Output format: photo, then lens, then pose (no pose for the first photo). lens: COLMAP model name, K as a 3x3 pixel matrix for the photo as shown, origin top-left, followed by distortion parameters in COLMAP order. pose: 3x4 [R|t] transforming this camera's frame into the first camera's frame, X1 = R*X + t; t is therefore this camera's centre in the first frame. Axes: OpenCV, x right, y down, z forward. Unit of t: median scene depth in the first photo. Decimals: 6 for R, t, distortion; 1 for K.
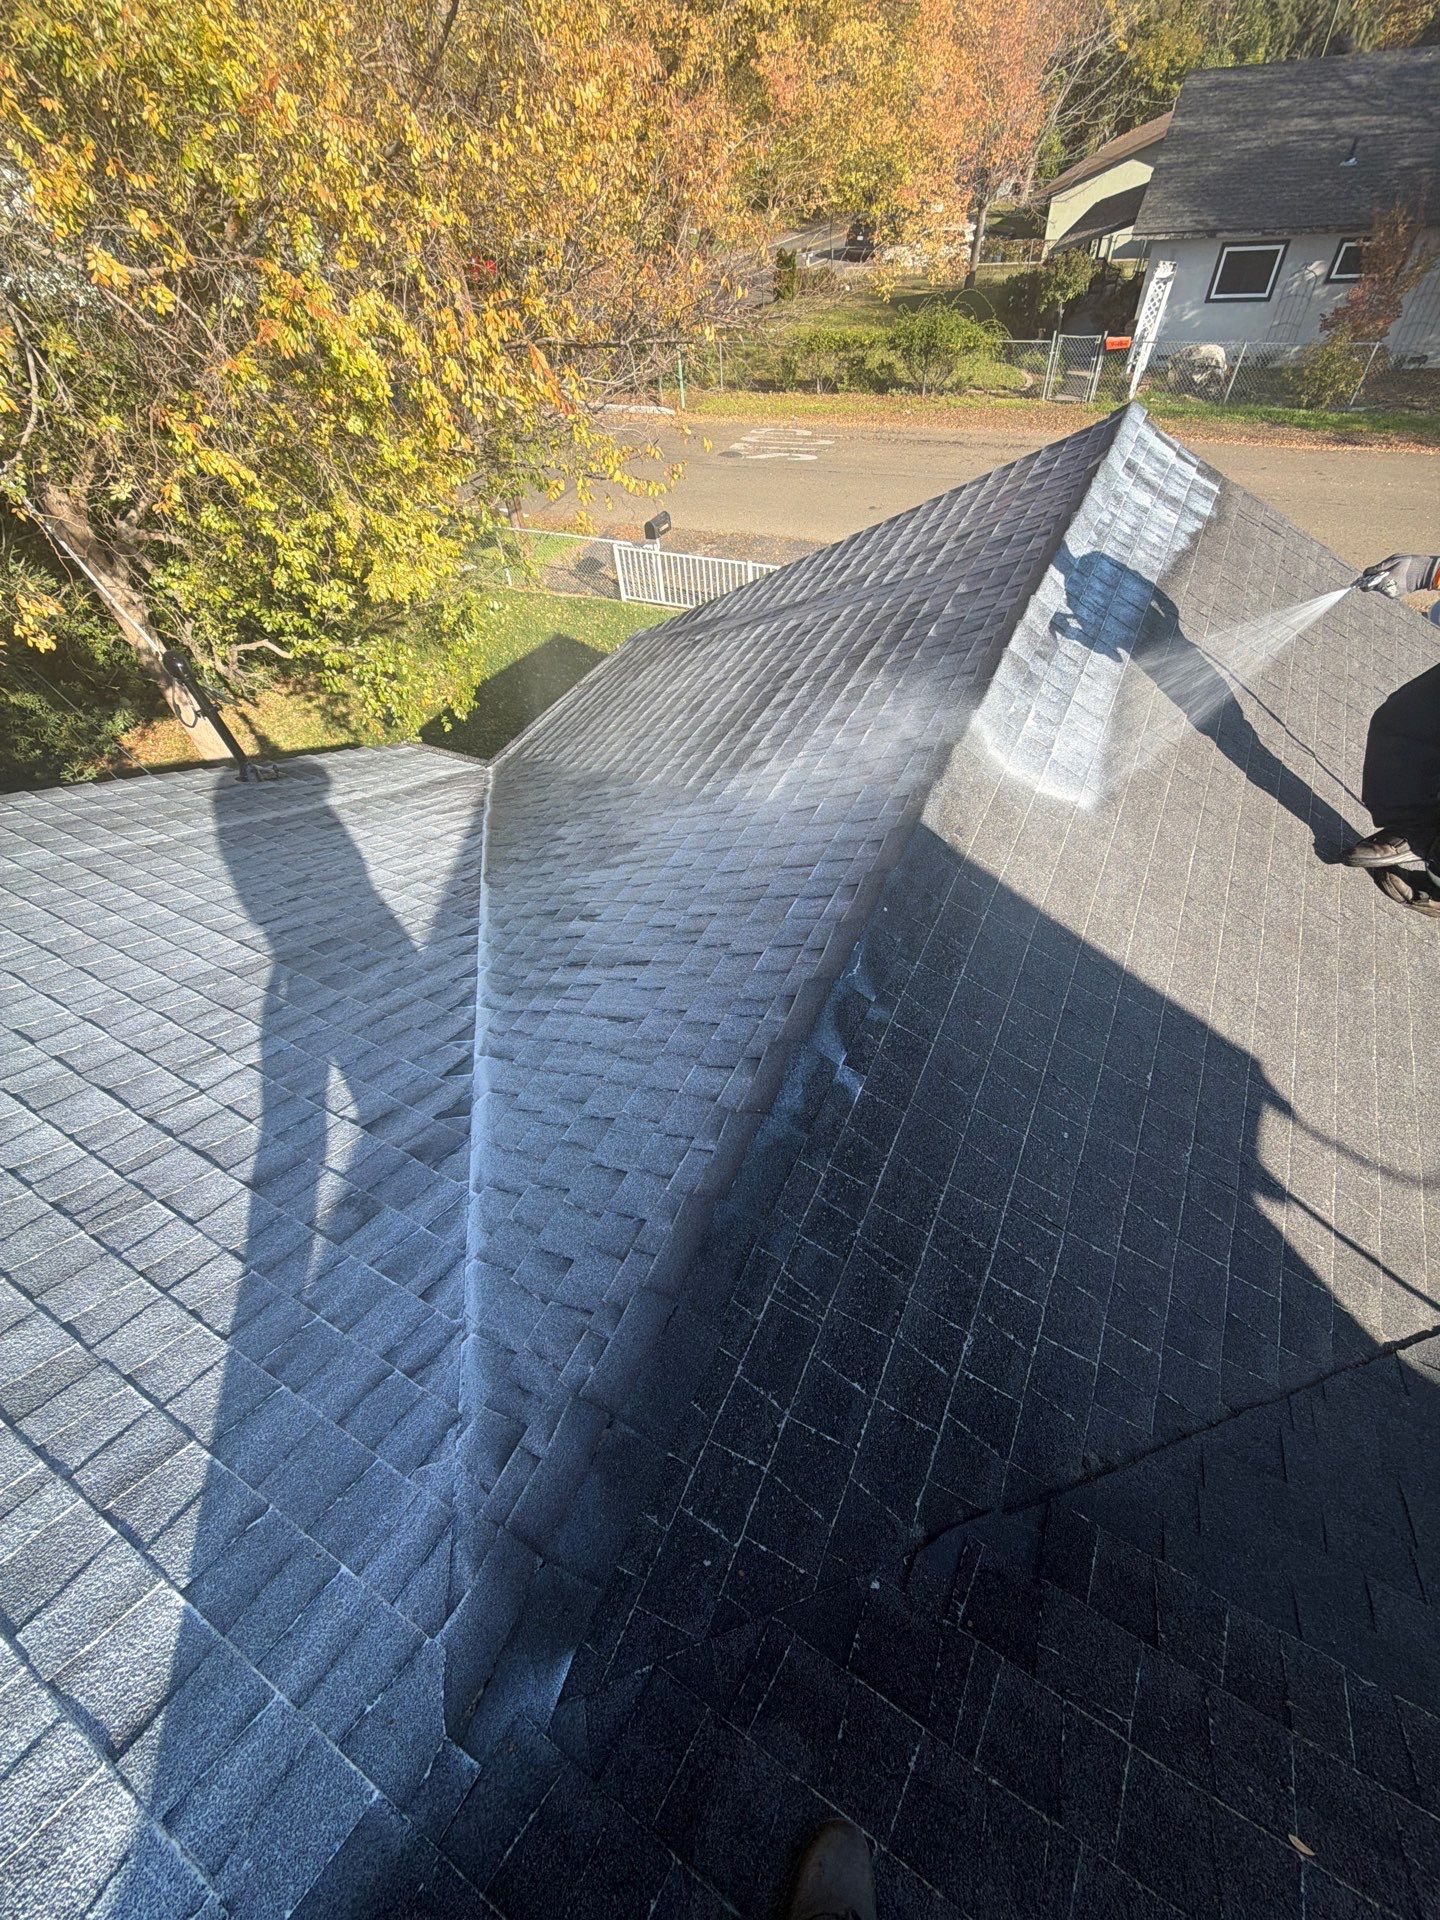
lens RADIAL K [[771.3, 0, 720.0], [0, 771.3, 960.0], [0, 0, 1]] dist [-0.000716, -0.000501]
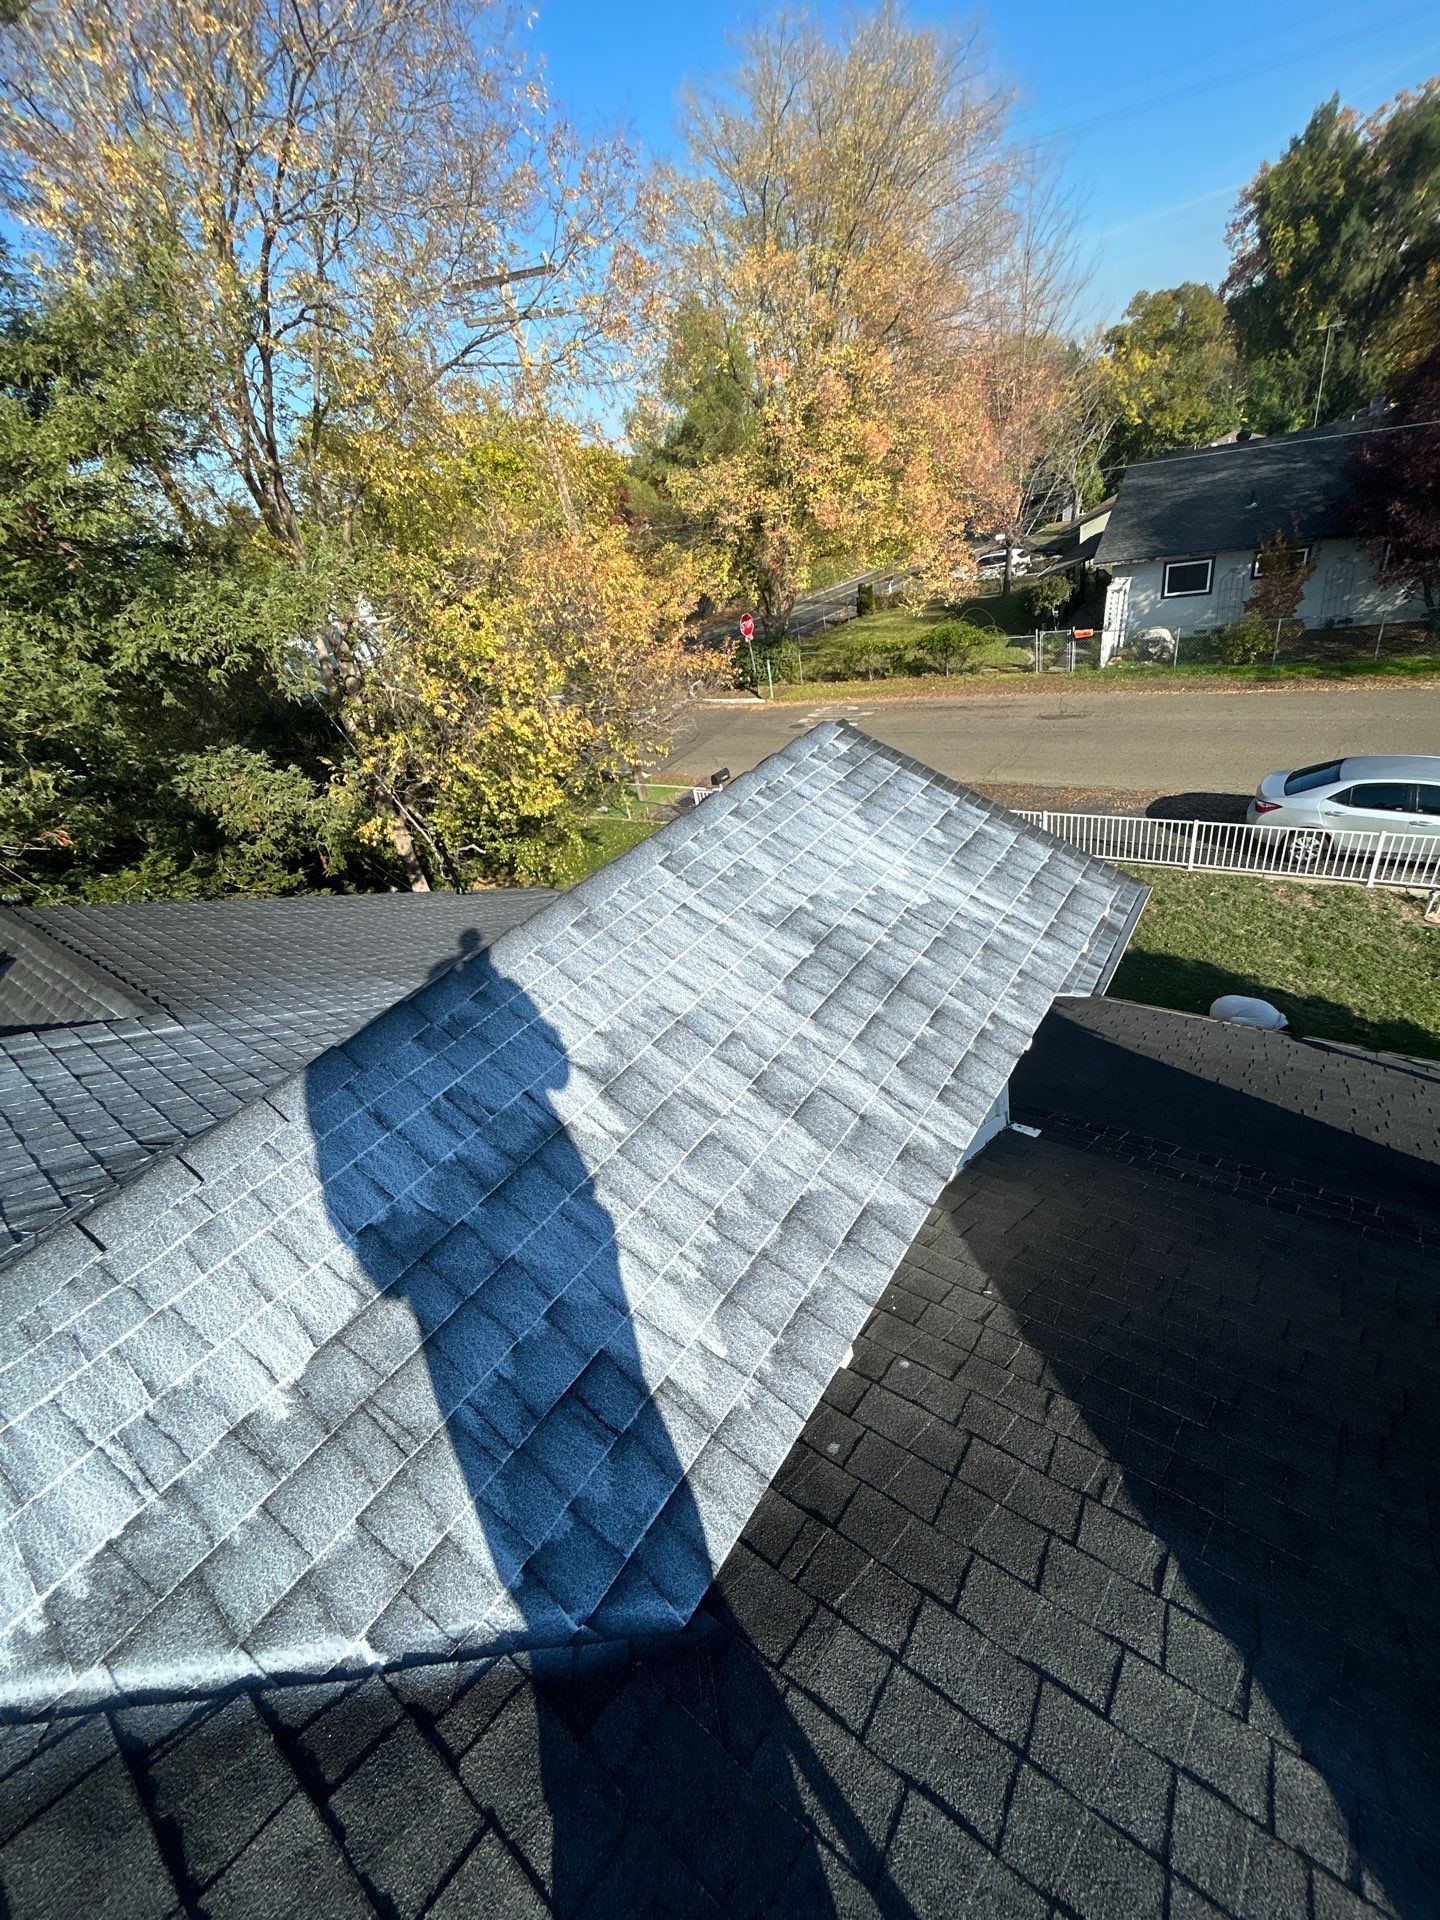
lens RADIAL K [[772.9, 0, 721.7], [0, 772.9, 957.0], [0, 0, 1]] dist [-0.001540, 0.000713]
pose [[0.982549, -0.013417, -0.185520, 0.128660], [-0.038249, 0.961505, -0.272111, 0.124872], [0.182029, 0.274458, 0.944213, -0.218249]]
